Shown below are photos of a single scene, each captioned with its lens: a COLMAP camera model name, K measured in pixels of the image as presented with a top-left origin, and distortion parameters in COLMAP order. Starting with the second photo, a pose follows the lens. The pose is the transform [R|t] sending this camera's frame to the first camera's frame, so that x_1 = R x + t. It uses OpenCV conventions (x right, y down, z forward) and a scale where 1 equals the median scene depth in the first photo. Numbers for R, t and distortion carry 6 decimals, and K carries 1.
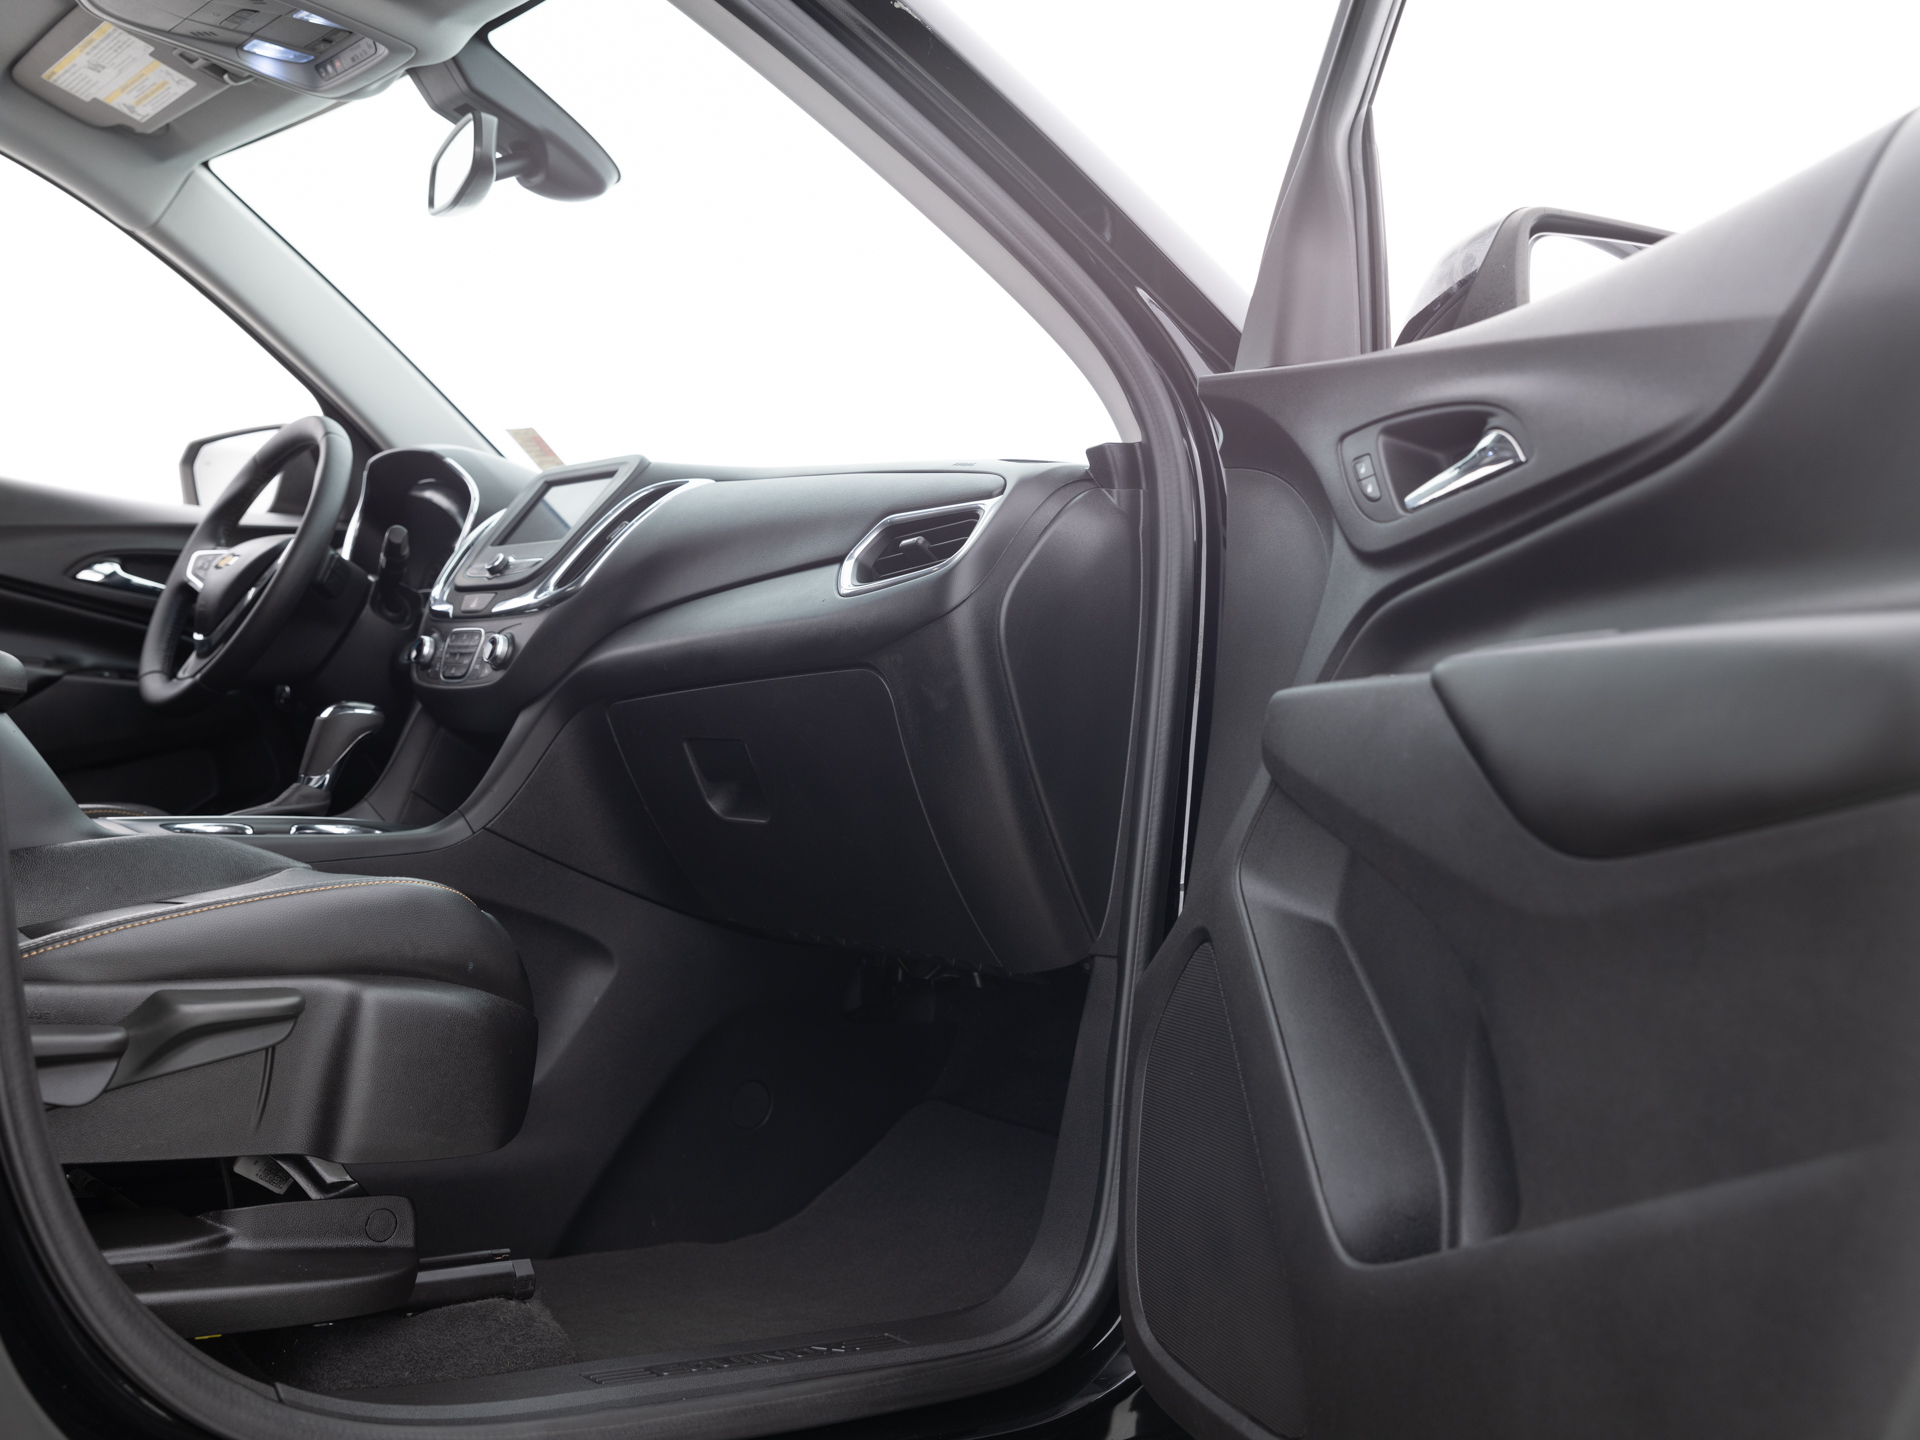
lens RADIAL K [[1933.1, 0, 947.3], [0, 1933.1, 723.3], [0, 0, 1]] dist [-0.000452, 0.000000]
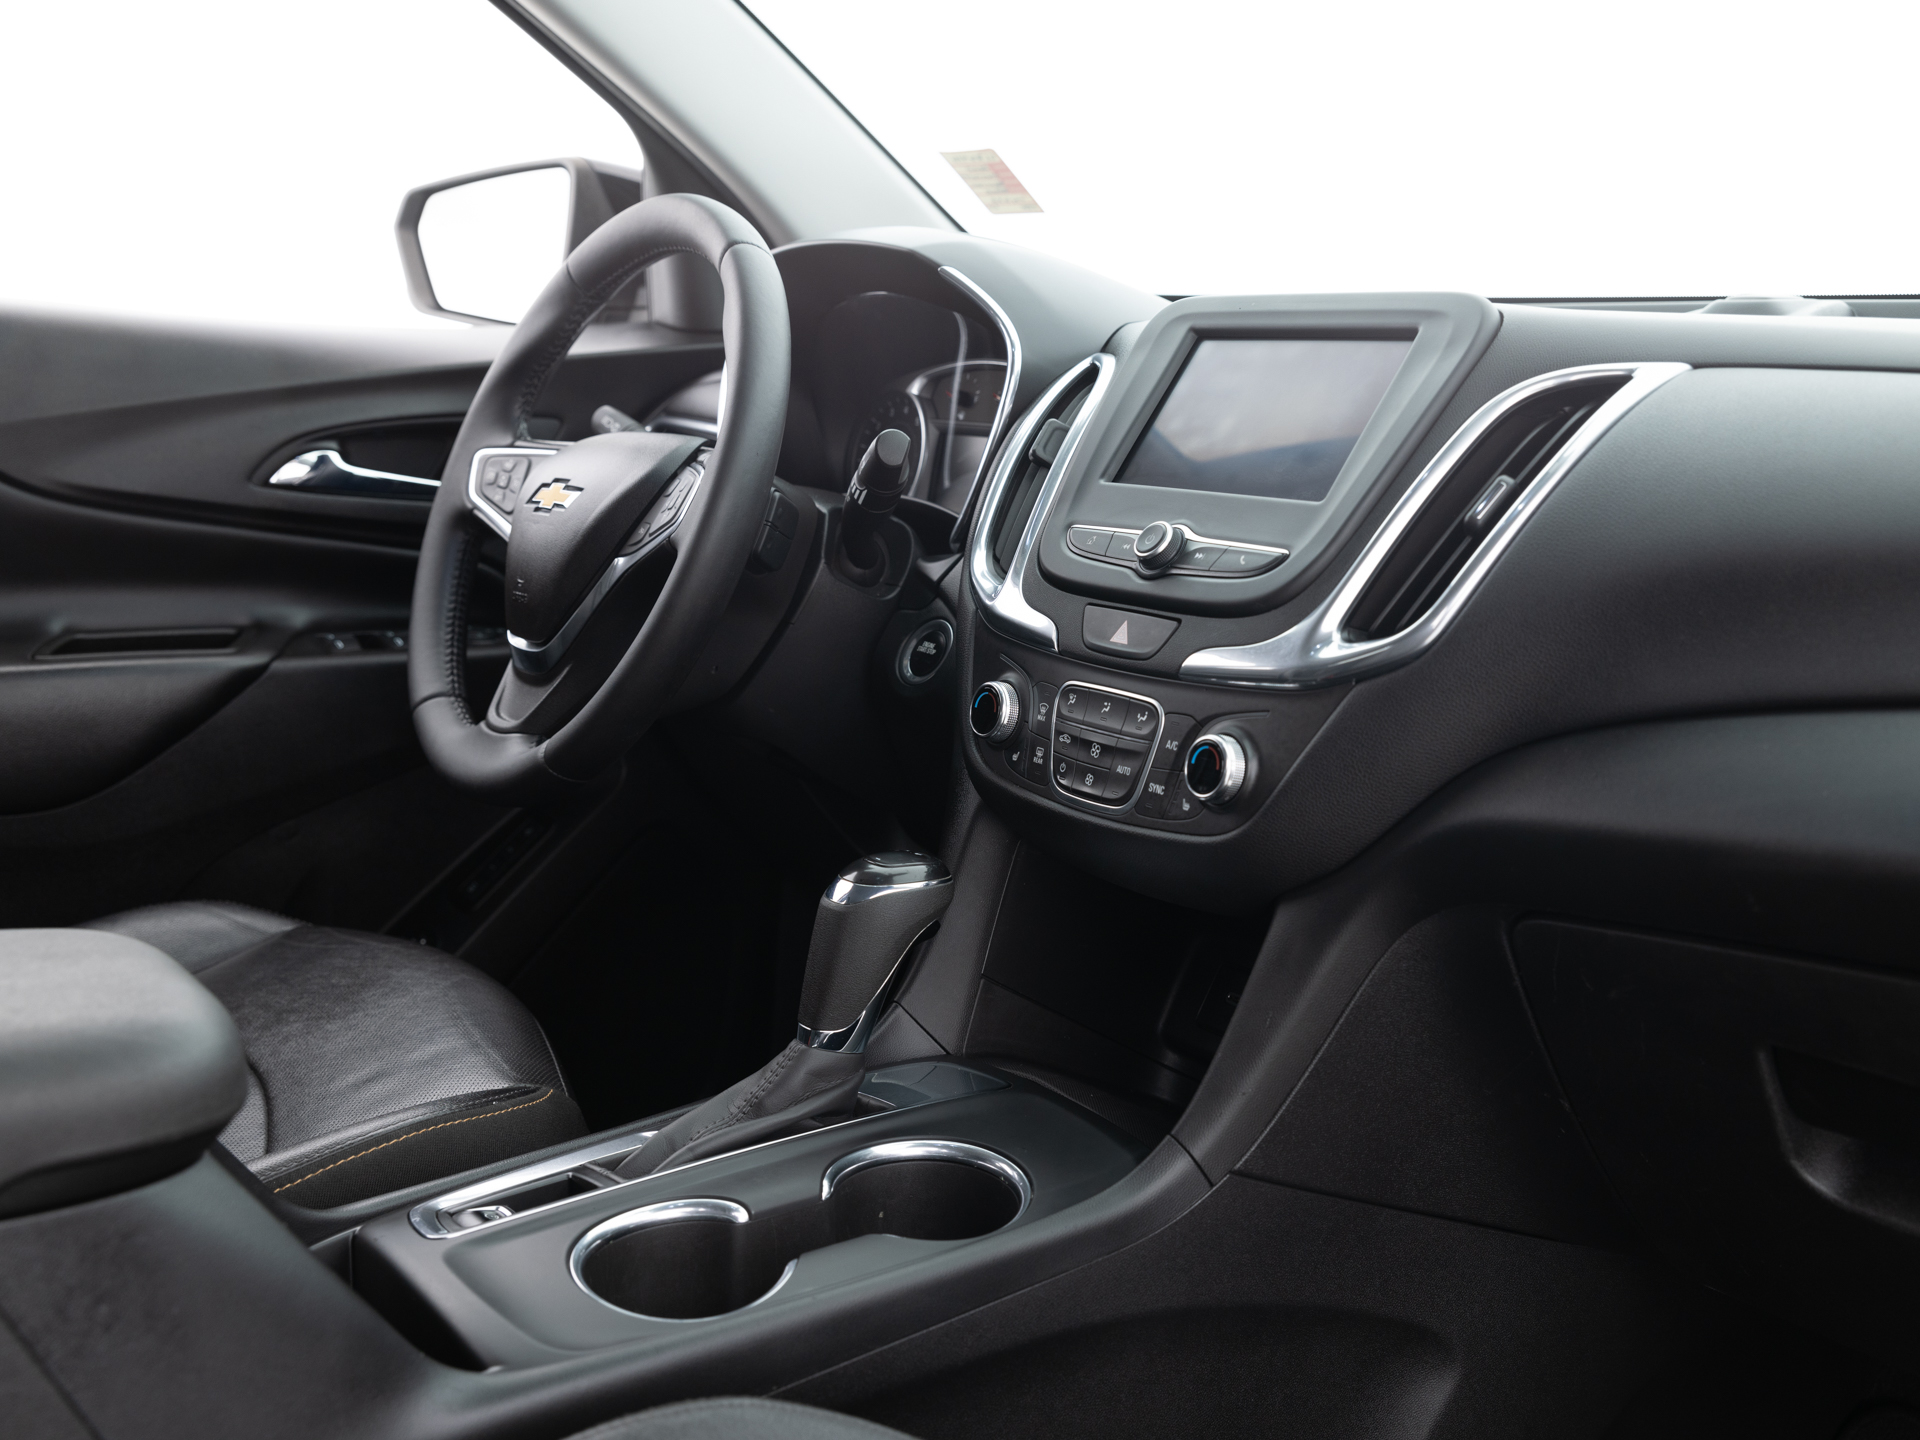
lens RADIAL K [[1933.1, 0, 973.9], [0, 1933.1, 709.6], [0, 0, 1]] dist [-0.000452, 0.000000]
pose [[0.997038, -0.037599, -0.067093, -0.227580], [0.050651, 0.977463, 0.204940, -0.130658], [0.057876, -0.207732, 0.976472, 0.483364]]
